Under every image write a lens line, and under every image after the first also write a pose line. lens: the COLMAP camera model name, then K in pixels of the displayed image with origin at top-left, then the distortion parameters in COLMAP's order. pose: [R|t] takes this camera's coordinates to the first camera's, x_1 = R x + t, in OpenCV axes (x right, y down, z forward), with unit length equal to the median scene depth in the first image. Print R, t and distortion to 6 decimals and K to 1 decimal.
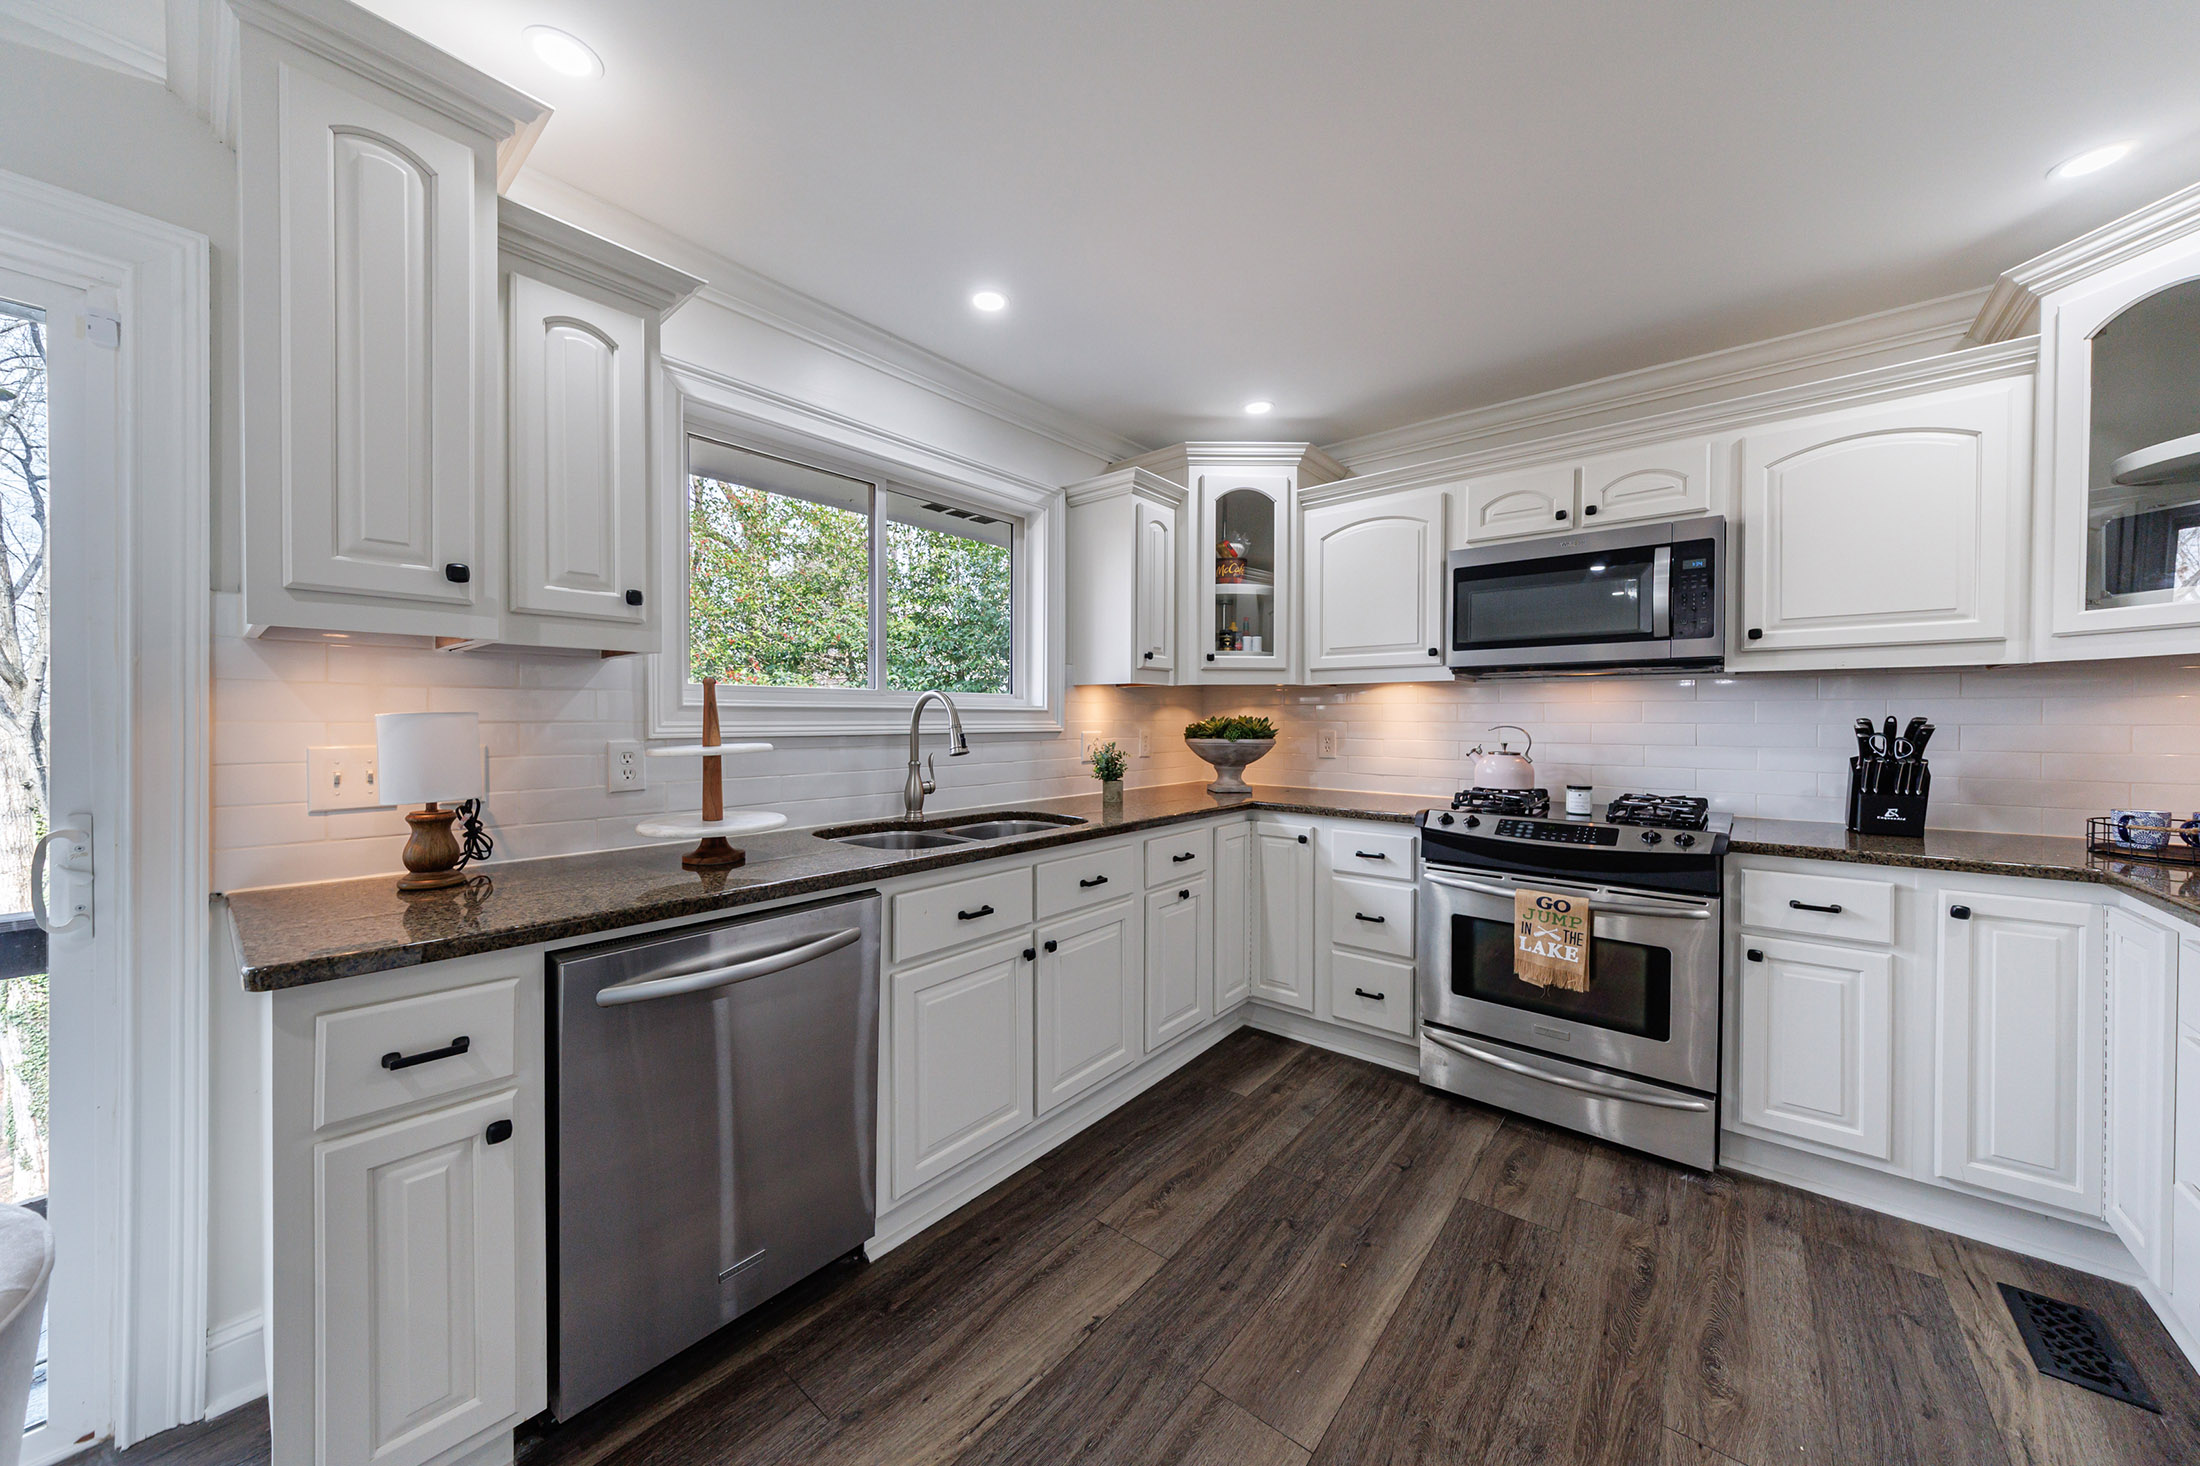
lens RADIAL K [[757.6, 0, 1093.3], [0, 757.6, 726.4], [0, 0, 1]] dist [-0.002268, -0.000241]
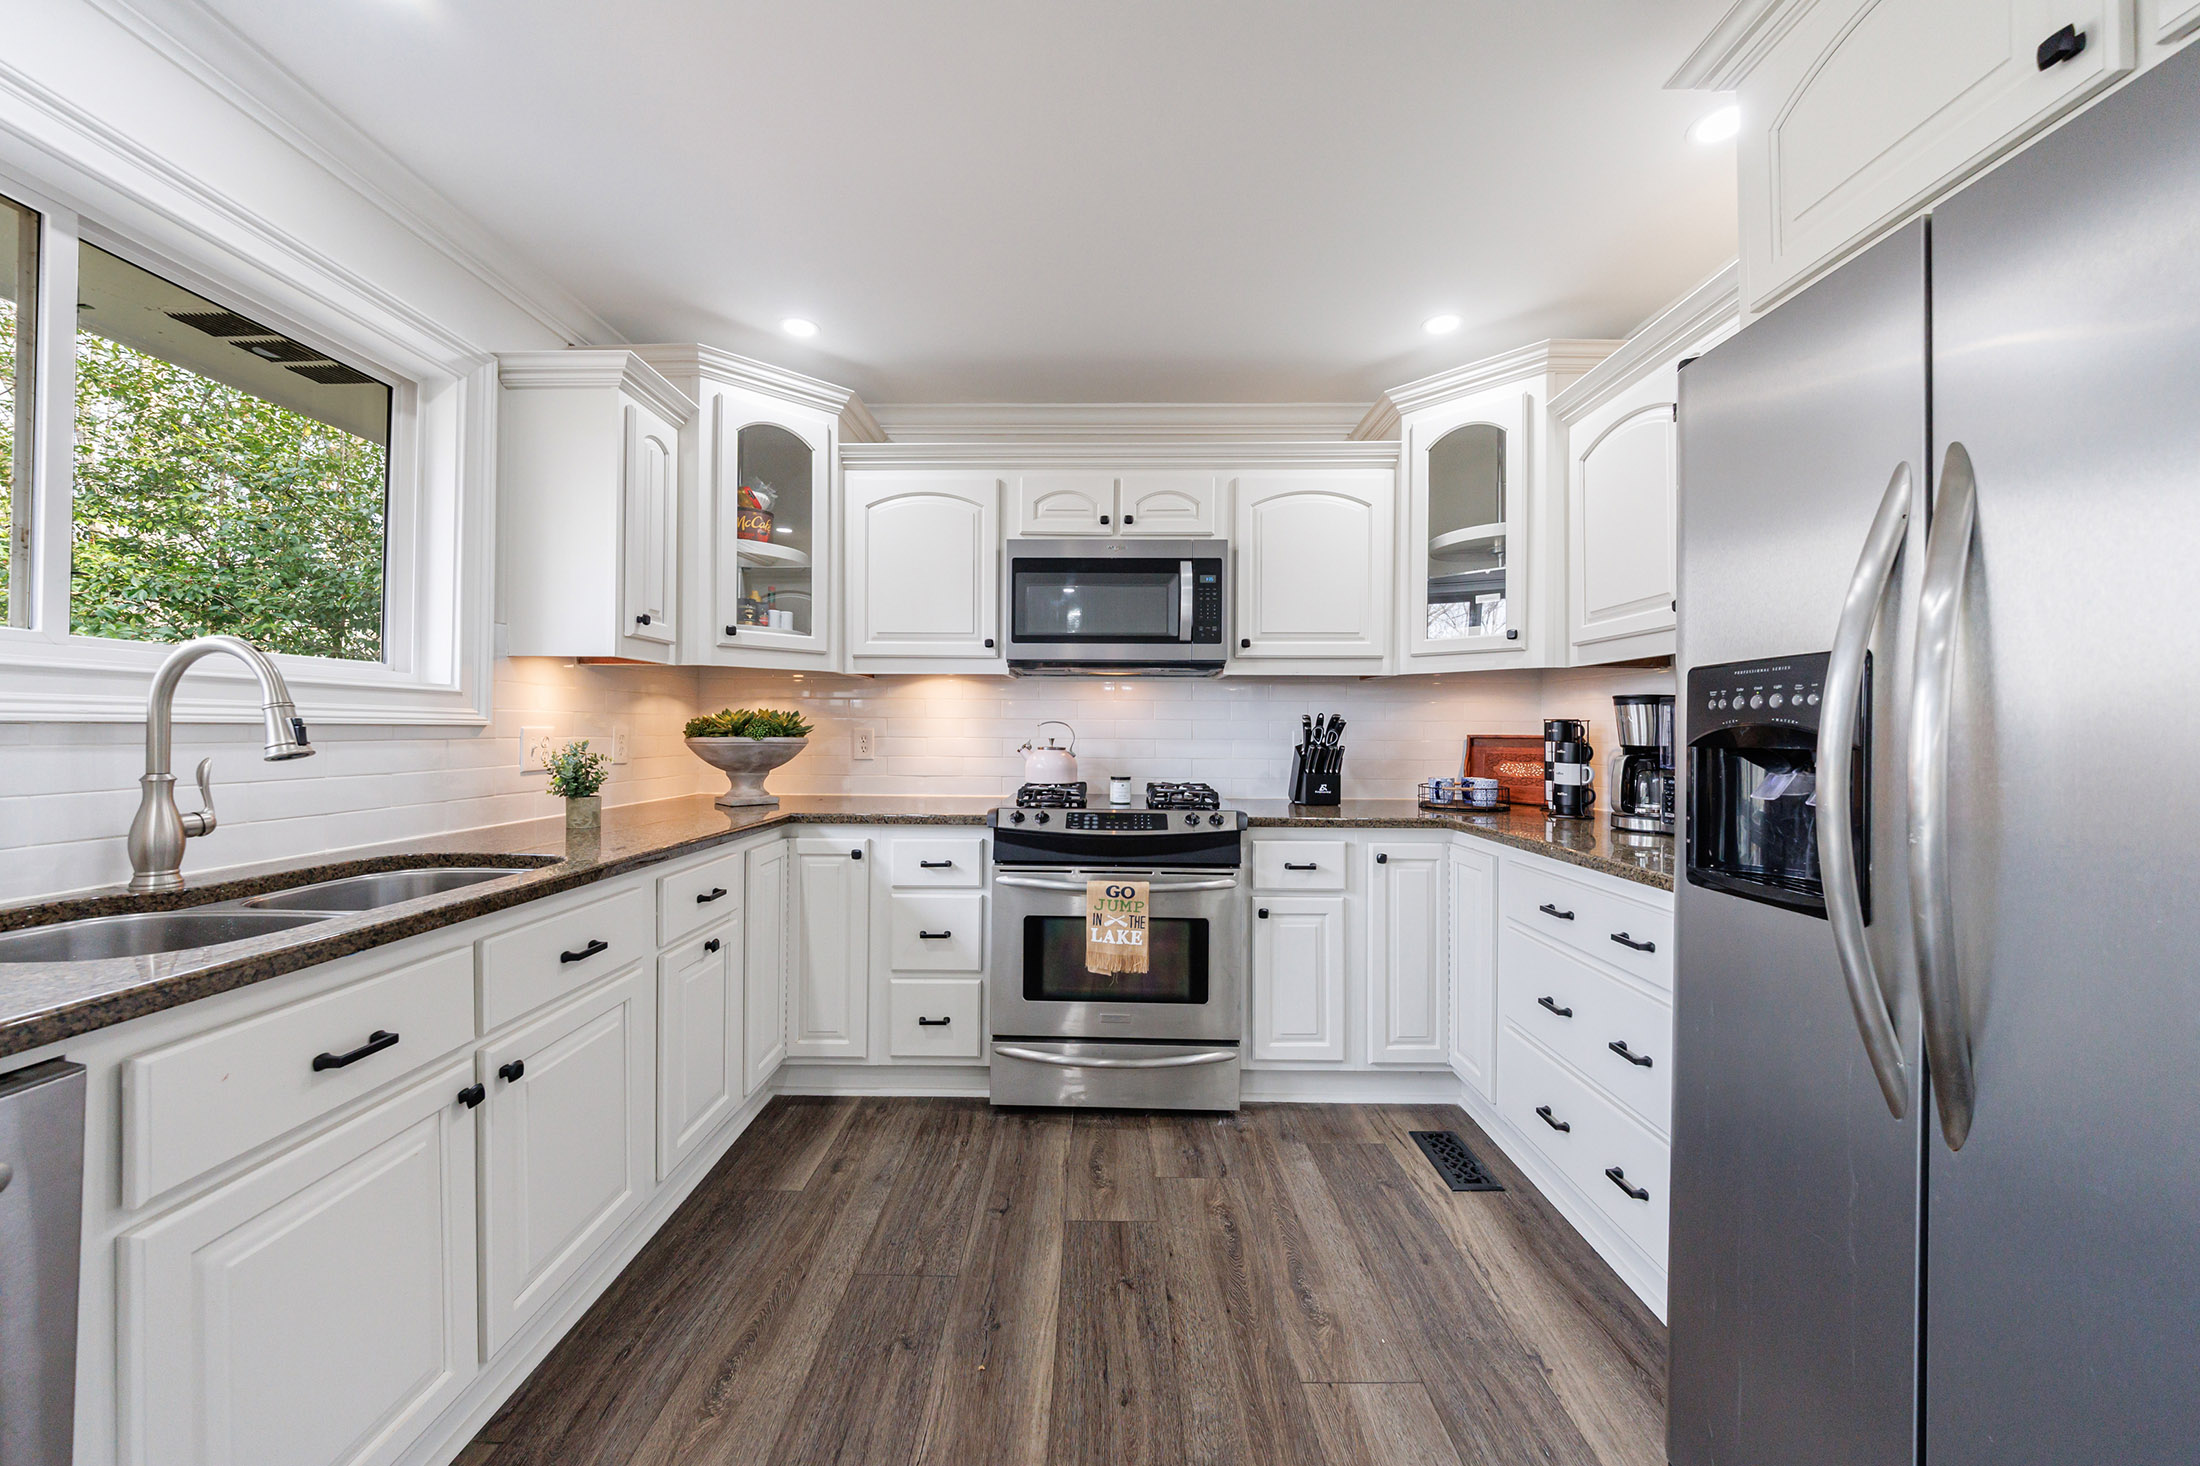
lens RADIAL K [[775.2, 0, 1091.7], [0, 775.2, 727.5], [0, 0, 1]] dist [0.016756, -0.016406]
pose [[0.772791, 0.004990, 0.634642, -0.086065], [0.002208, 0.999942, -0.010550, 0.022314], [-0.634657, 0.009554, 0.772735, 0.202911]]
